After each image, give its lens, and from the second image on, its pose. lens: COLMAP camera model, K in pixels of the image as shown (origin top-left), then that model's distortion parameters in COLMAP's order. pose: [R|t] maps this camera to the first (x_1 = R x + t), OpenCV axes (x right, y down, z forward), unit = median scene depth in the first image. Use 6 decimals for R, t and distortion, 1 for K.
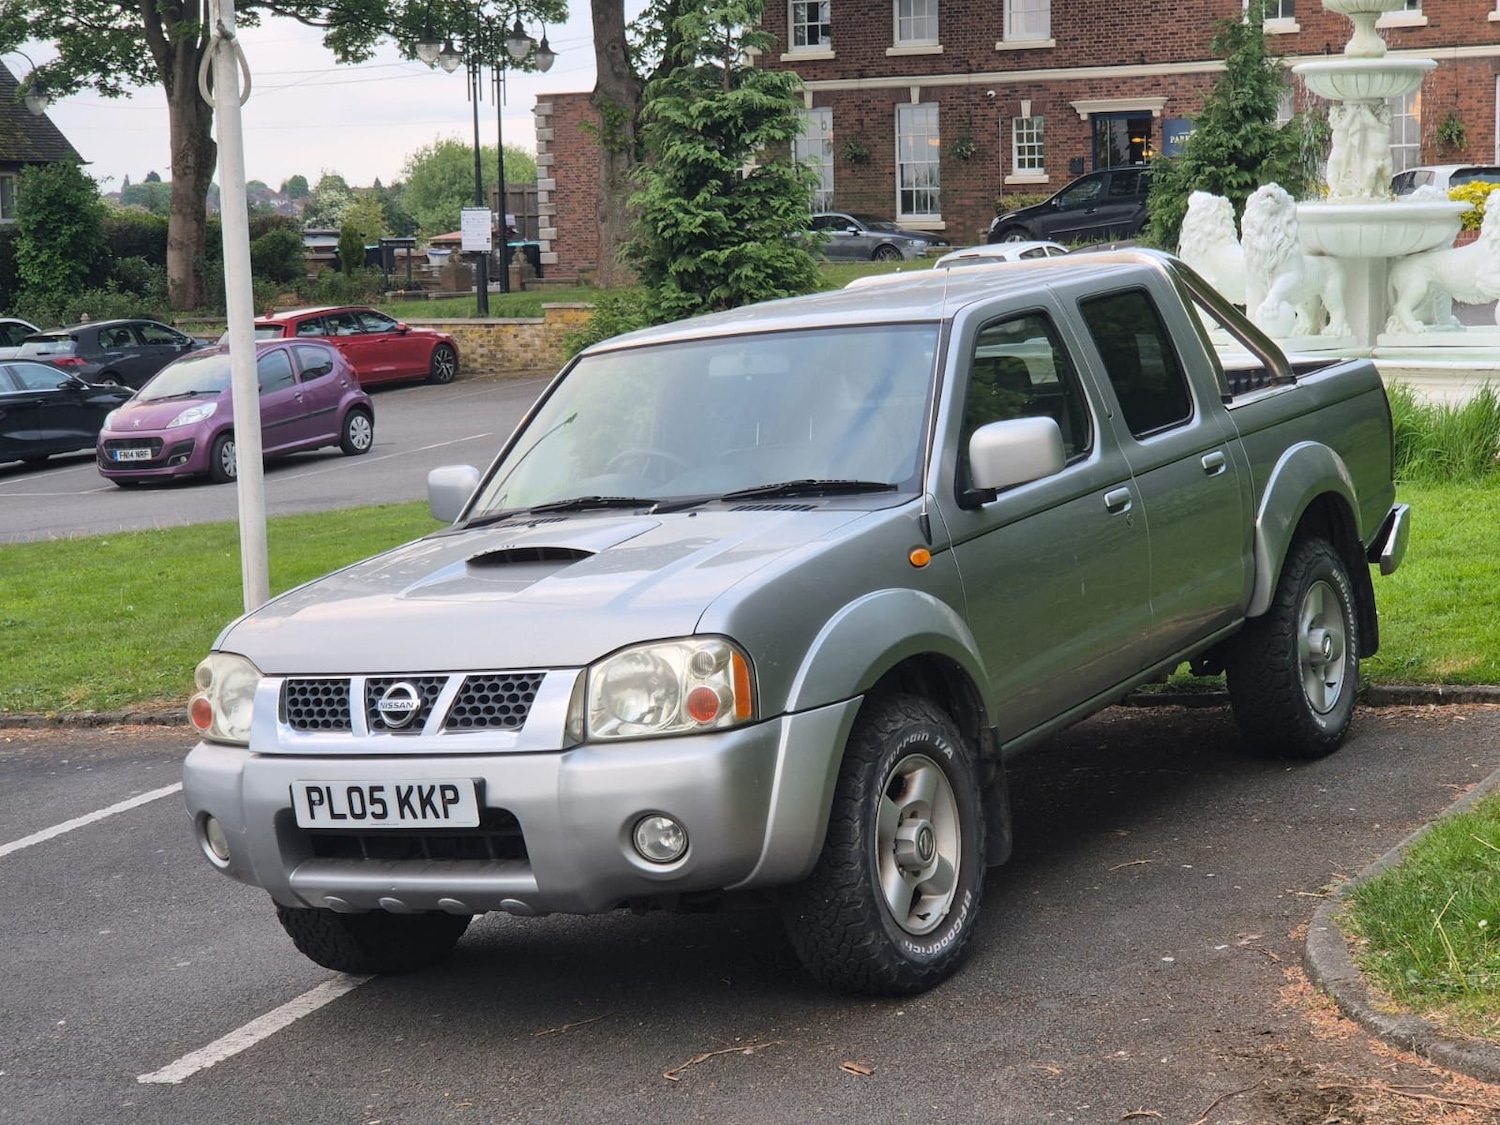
lens RADIAL K [[2921.9, 0, 716.4], [0, 2921.9, 563.8], [0, 0, 1]] dist [-0.037961, -0.106063]
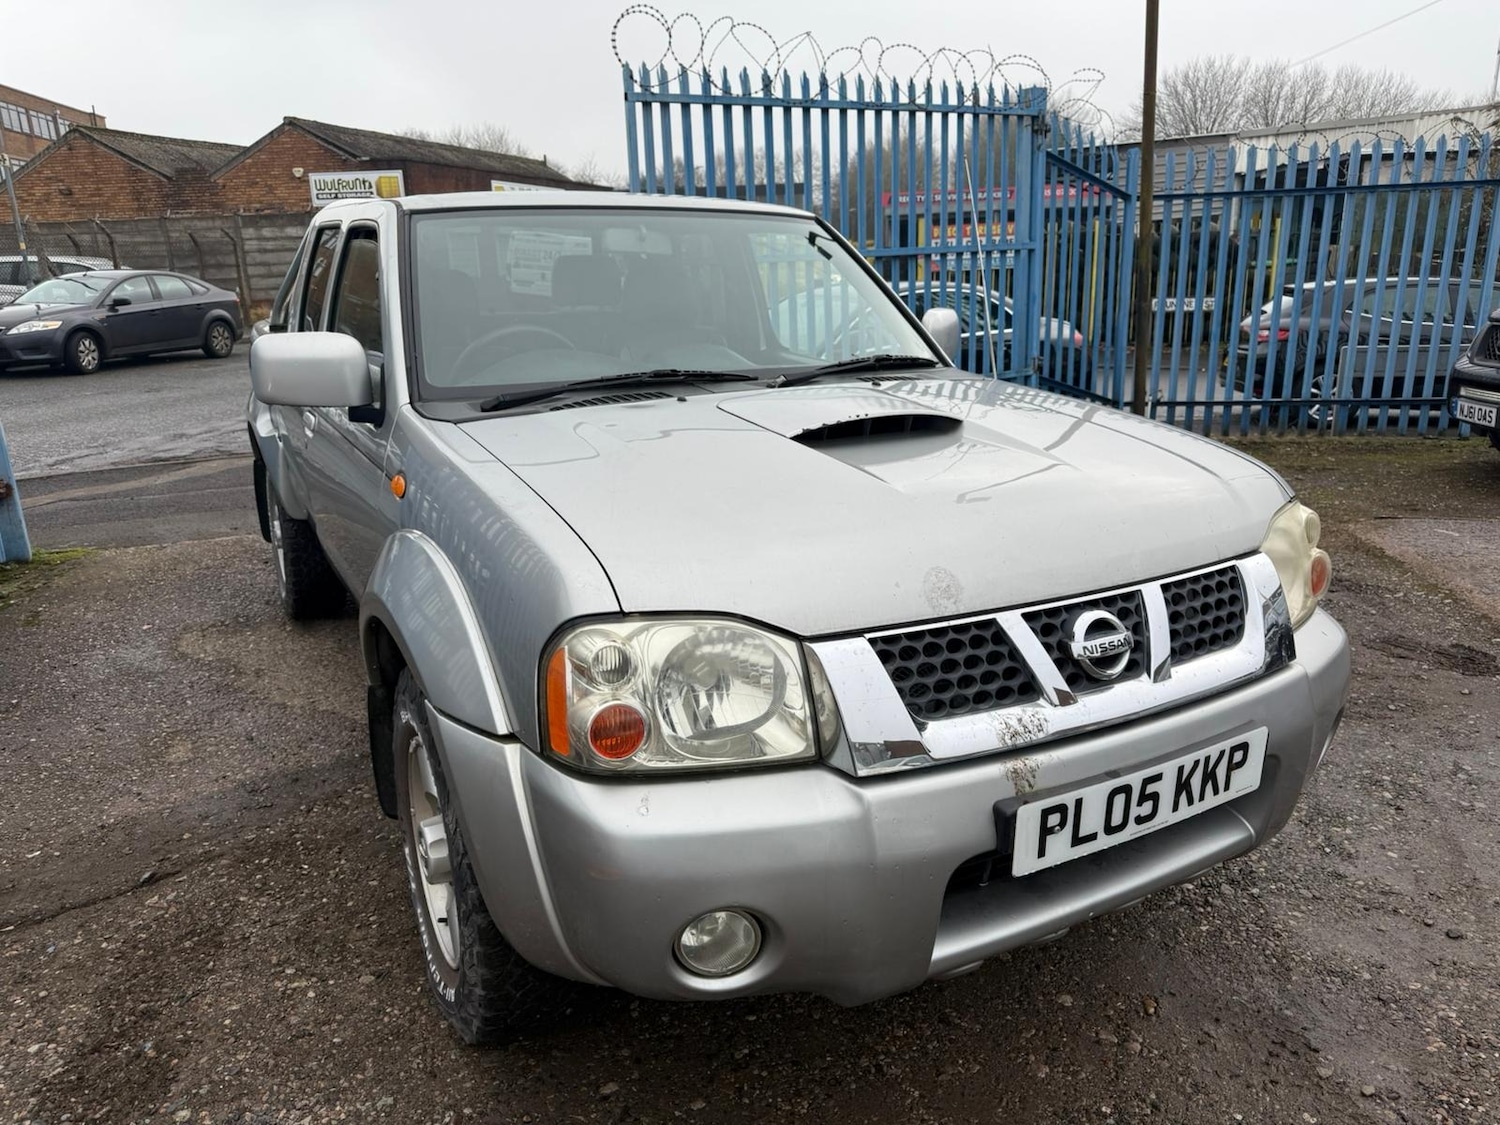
lens RADIAL K [[1023.1, 0, 744.6], [0, 1023.1, 563.1], [0, 0, 1]] dist [0.080417, -0.099107]
pose [[0.507205, -0.124234, 0.852824, -0.347188], [0.044372, 0.992007, 0.118120, -0.000888], [-0.860683, -0.022069, 0.508663, 0.954090]]
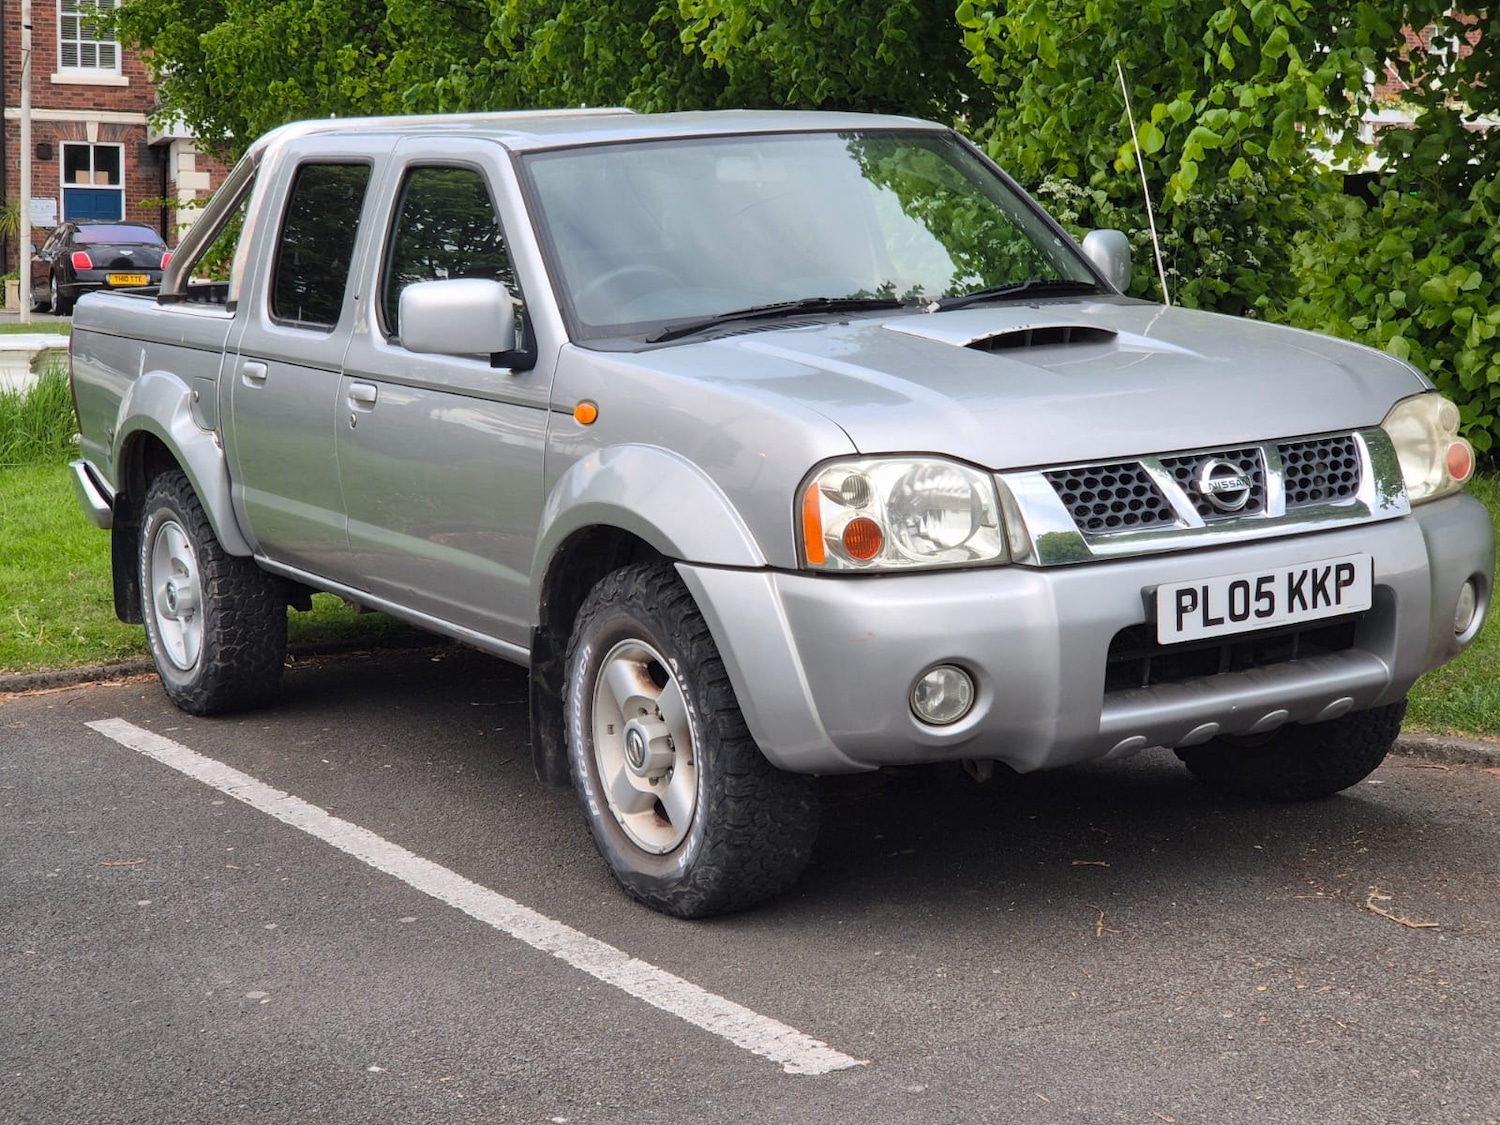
lens RADIAL K [[2930.9, 0, 730.4], [0, 2930.9, 562.0], [0, 0, 1]] dist [-0.508268, 6.704511]
pose [[0.492532, -0.030199, 0.869770, -0.899382], [0.086807, 0.996119, -0.014571, 0.070281], [-0.865954, 0.082679, 0.493242, 0.718714]]
